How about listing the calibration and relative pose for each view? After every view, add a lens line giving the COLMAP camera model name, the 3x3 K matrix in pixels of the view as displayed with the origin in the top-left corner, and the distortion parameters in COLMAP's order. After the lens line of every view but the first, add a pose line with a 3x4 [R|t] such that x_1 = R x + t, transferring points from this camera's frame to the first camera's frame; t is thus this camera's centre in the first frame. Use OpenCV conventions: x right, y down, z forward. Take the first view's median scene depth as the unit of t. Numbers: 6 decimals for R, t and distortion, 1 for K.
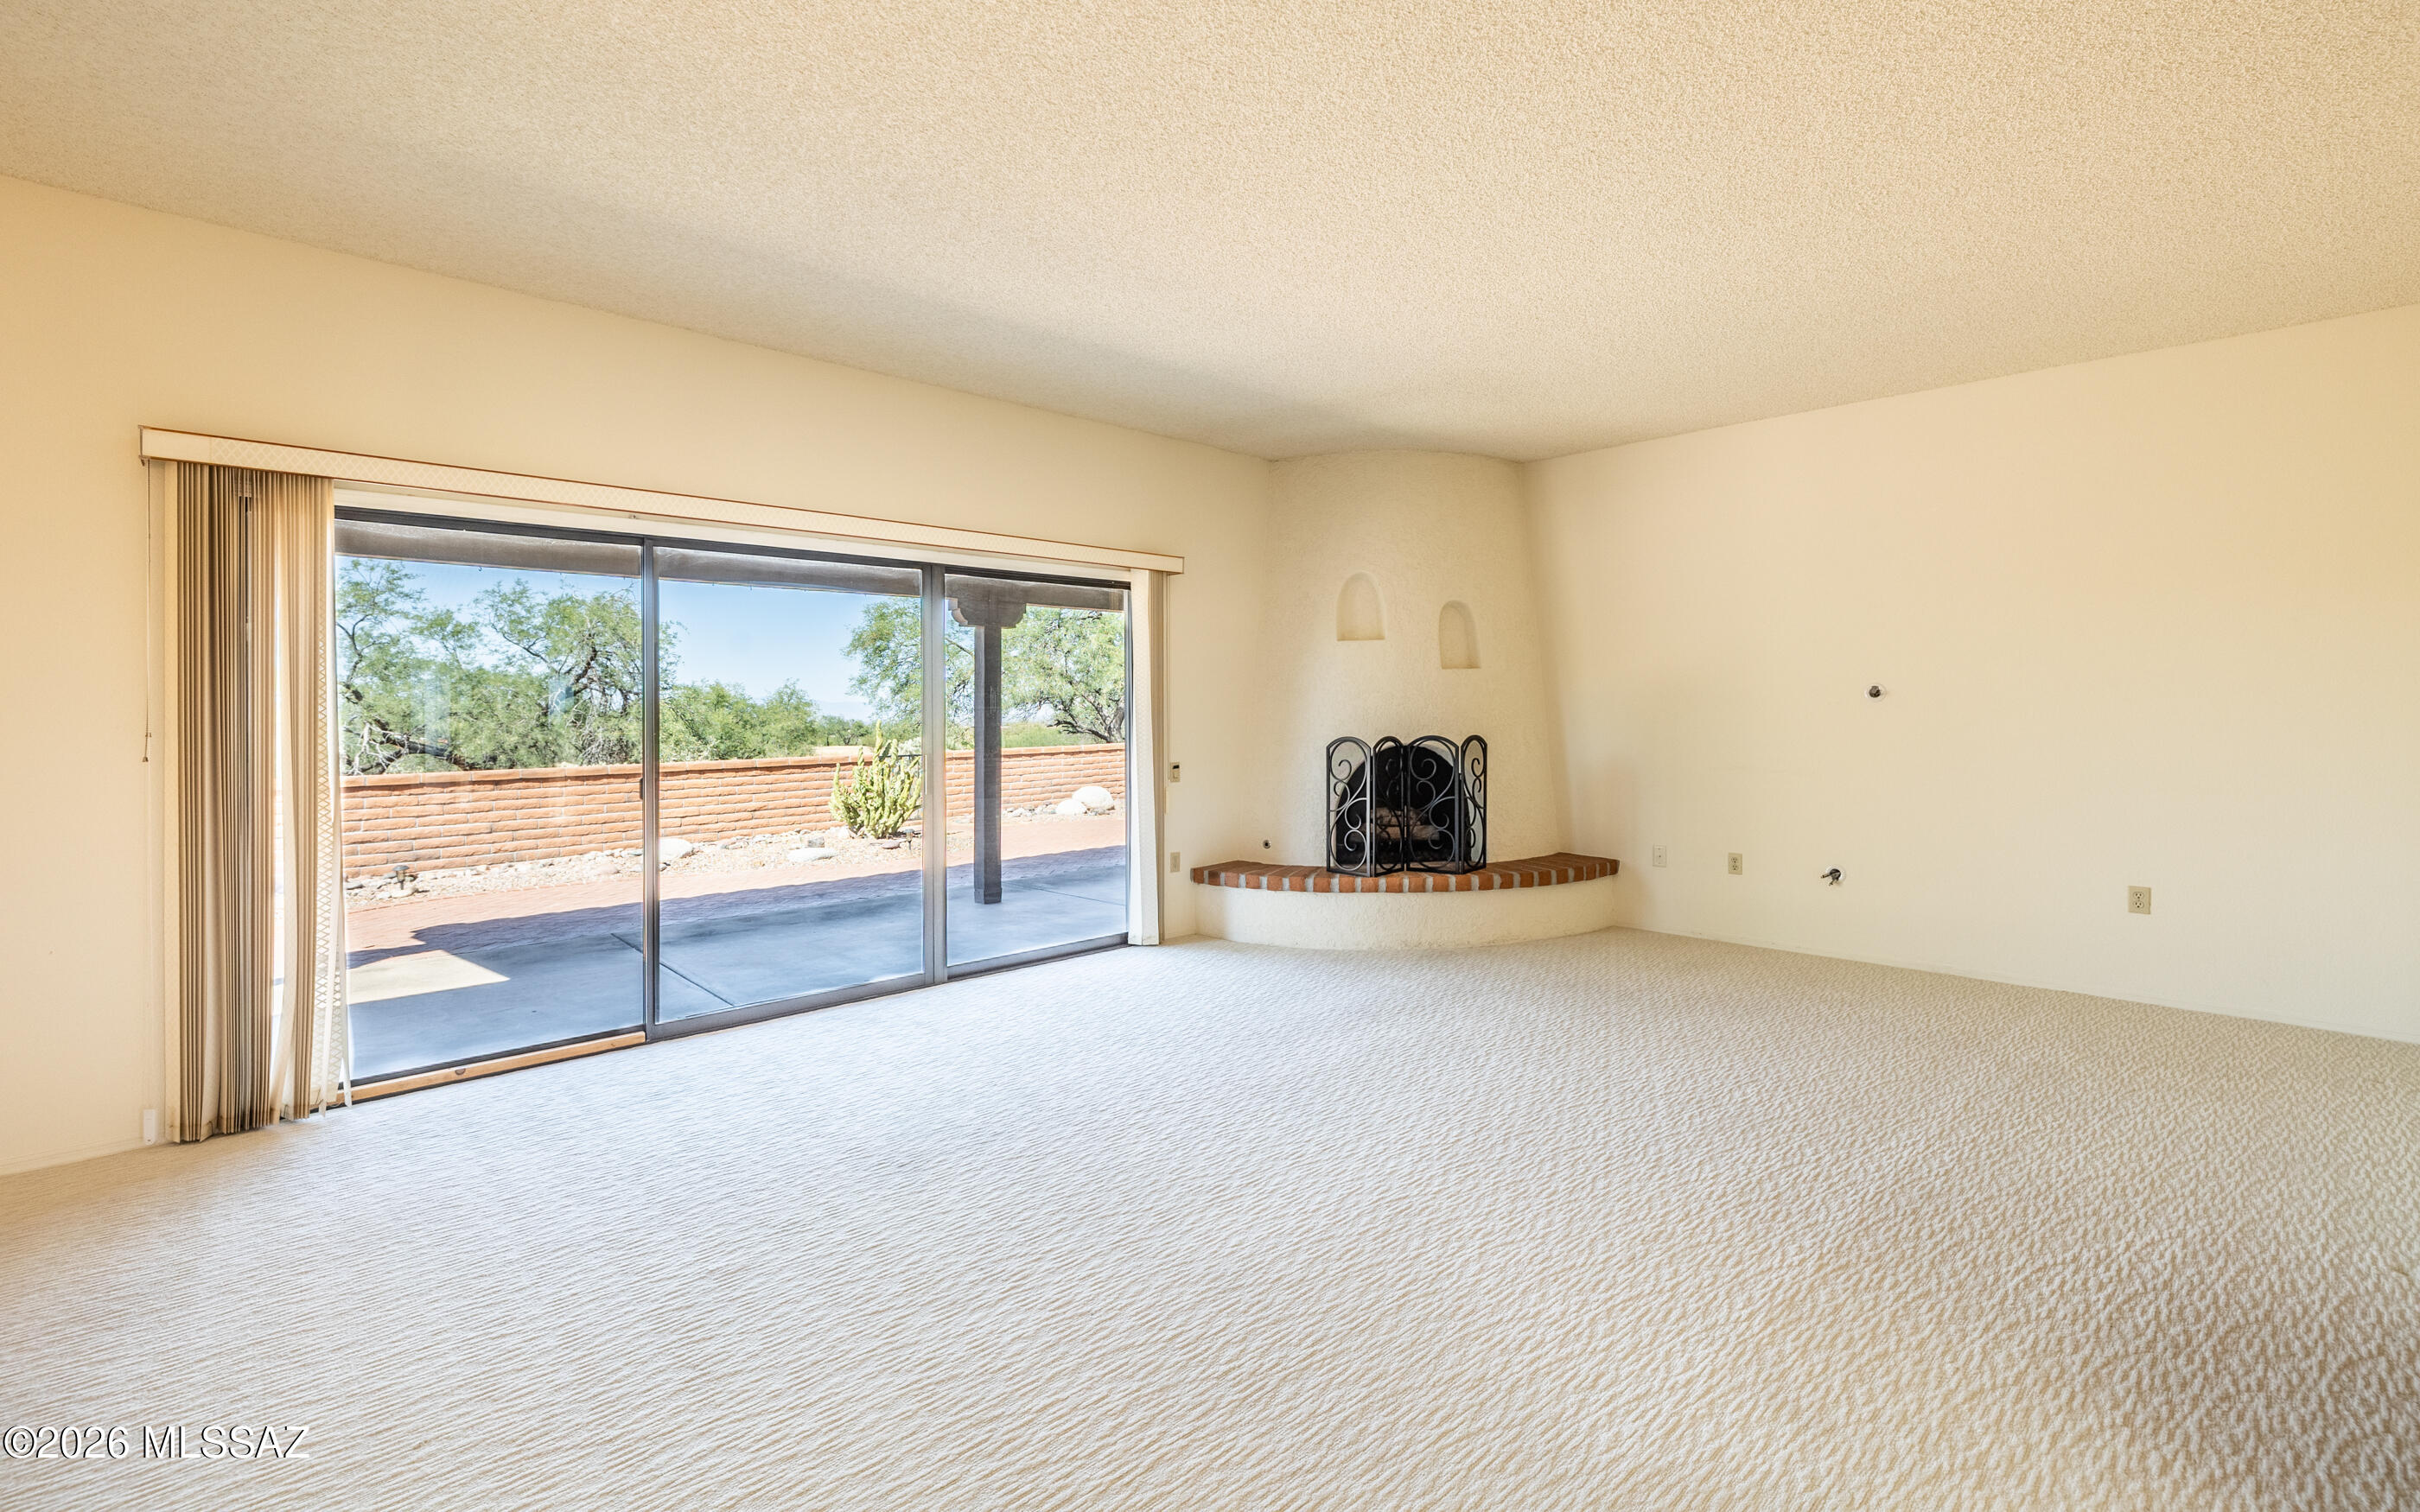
lens RADIAL K [[1035.6, 0, 1196.5], [0, 1035.6, 777.8], [0, 0, 1]] dist [-0.001053, -0.000403]
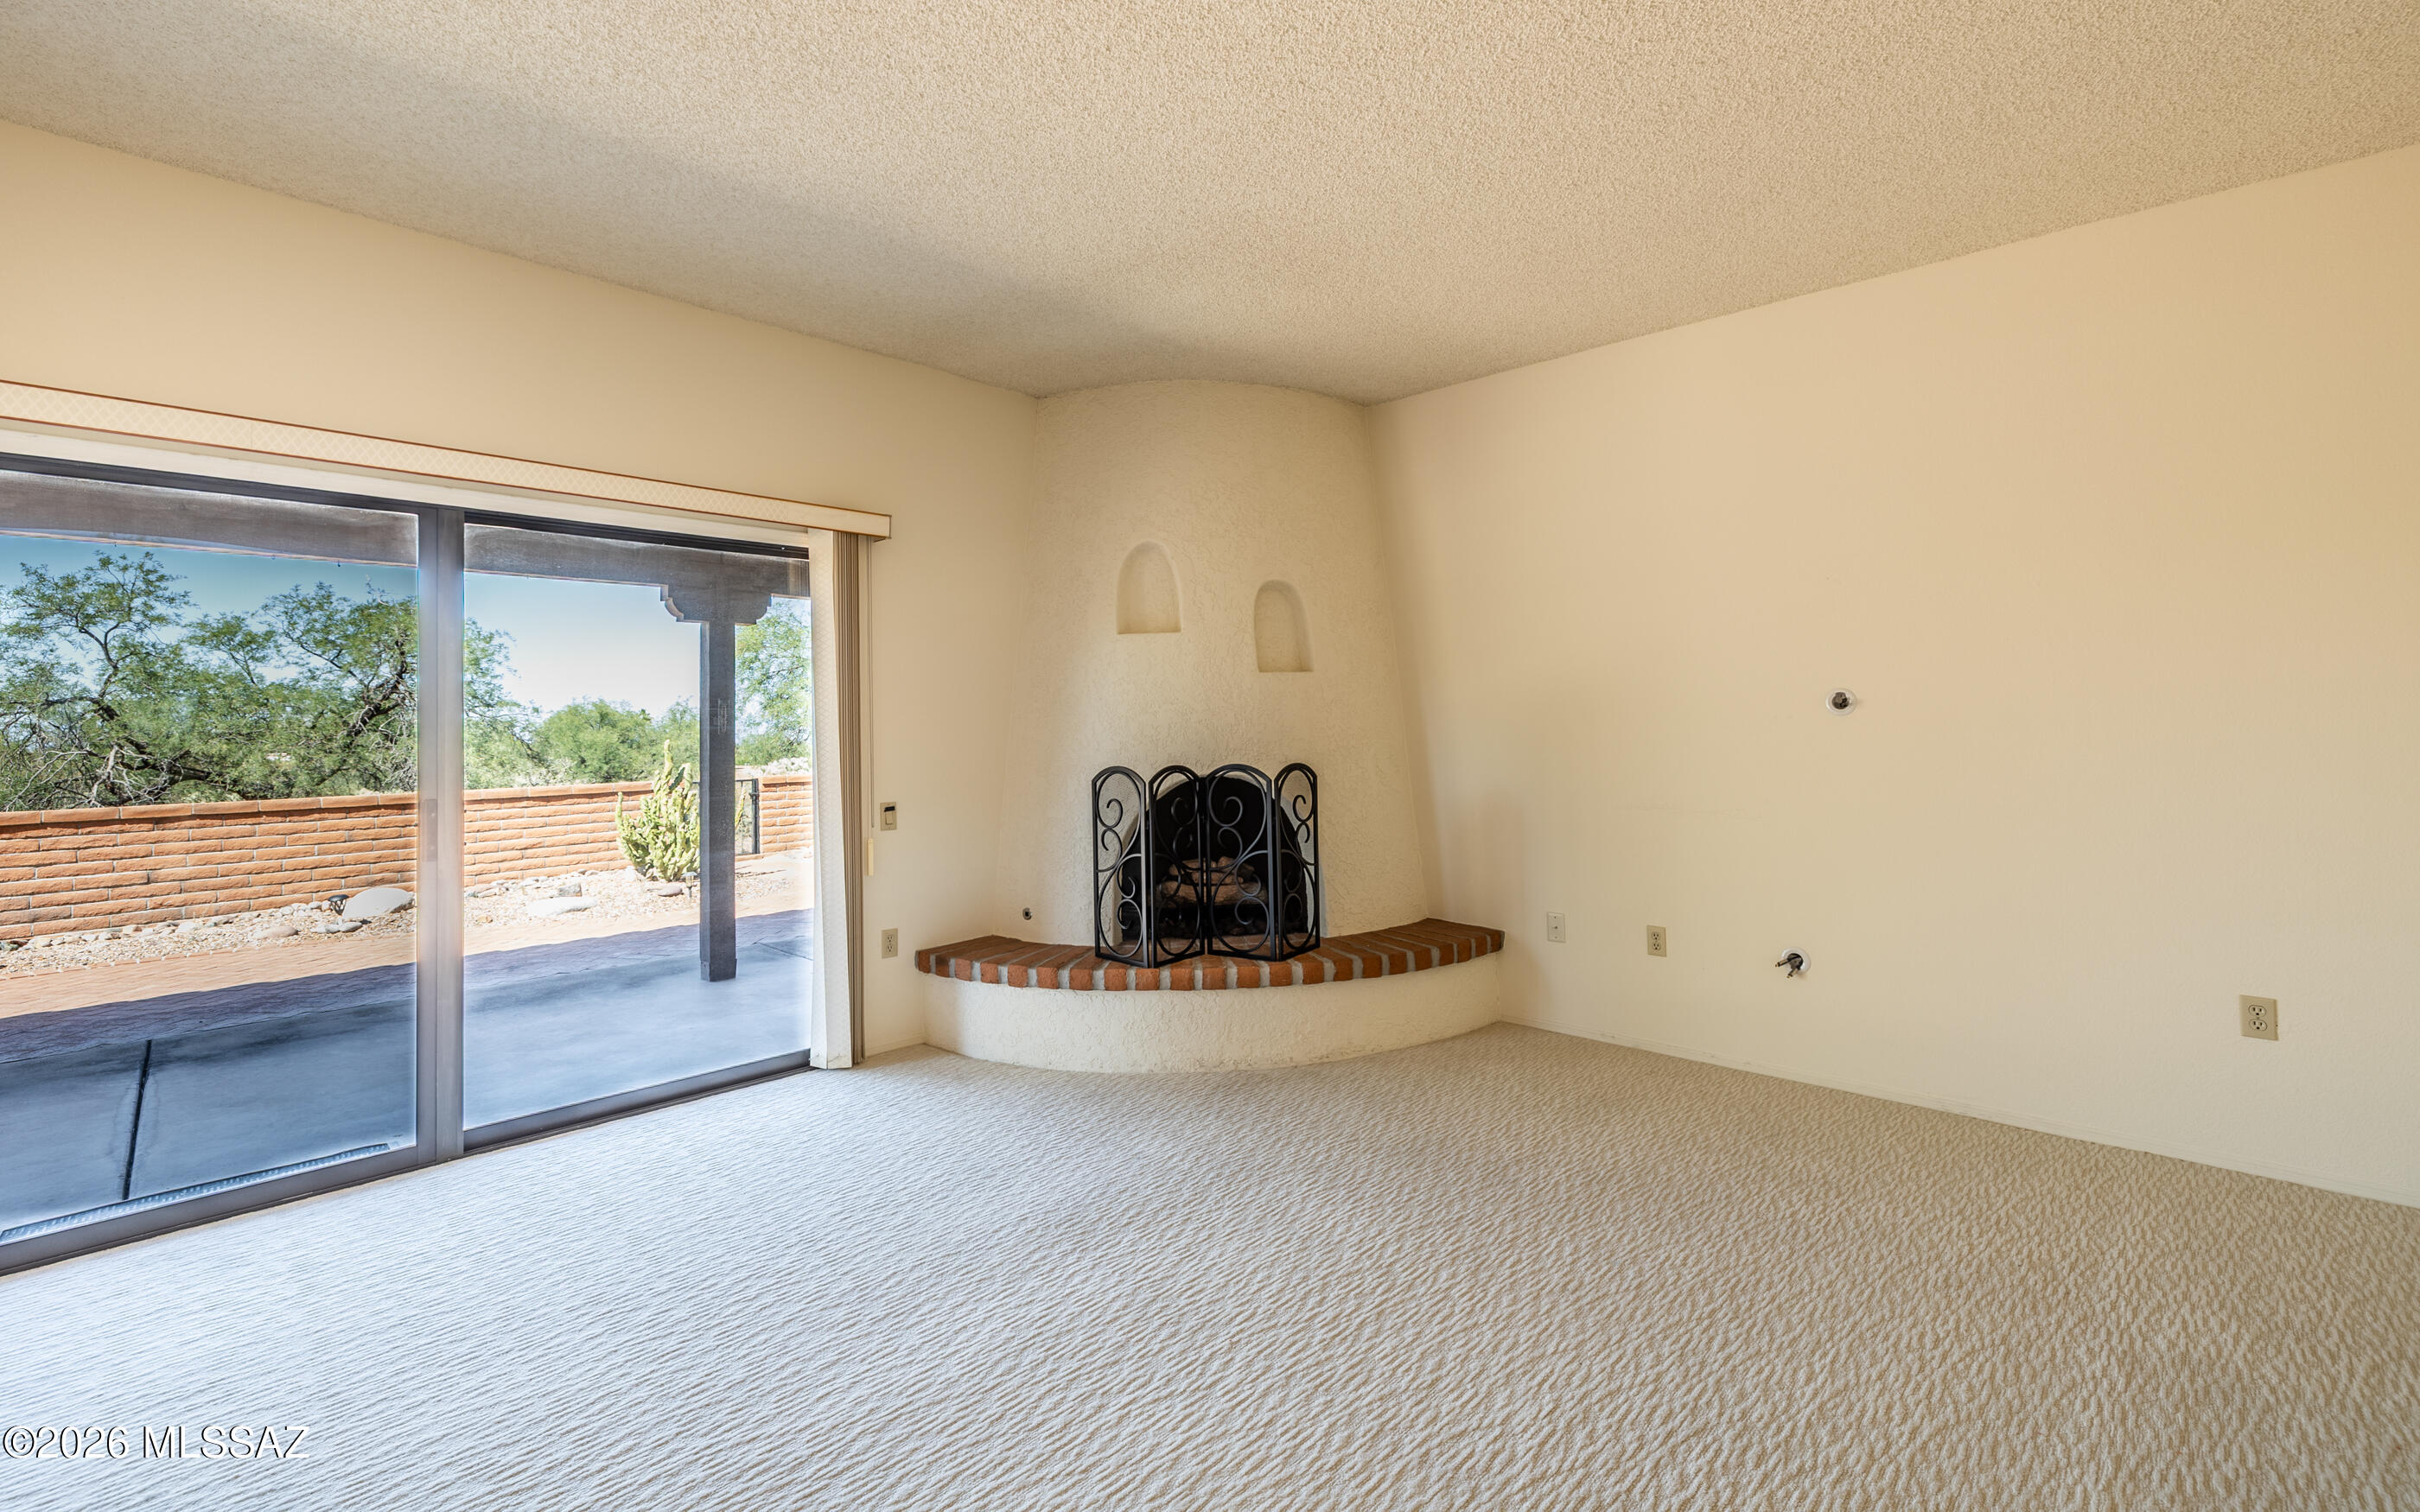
lens RADIAL K [[1035.6, 0, 1192.8], [0, 1035.6, 743.2], [0, 0, 1]] dist [-0.001053, -0.000403]
pose [[0.998243, -0.003576, 0.059147, 0.146460], [0.006527, 0.998739, -0.049773, -0.018987], [-0.058894, 0.050072, 0.997008, 0.275754]]
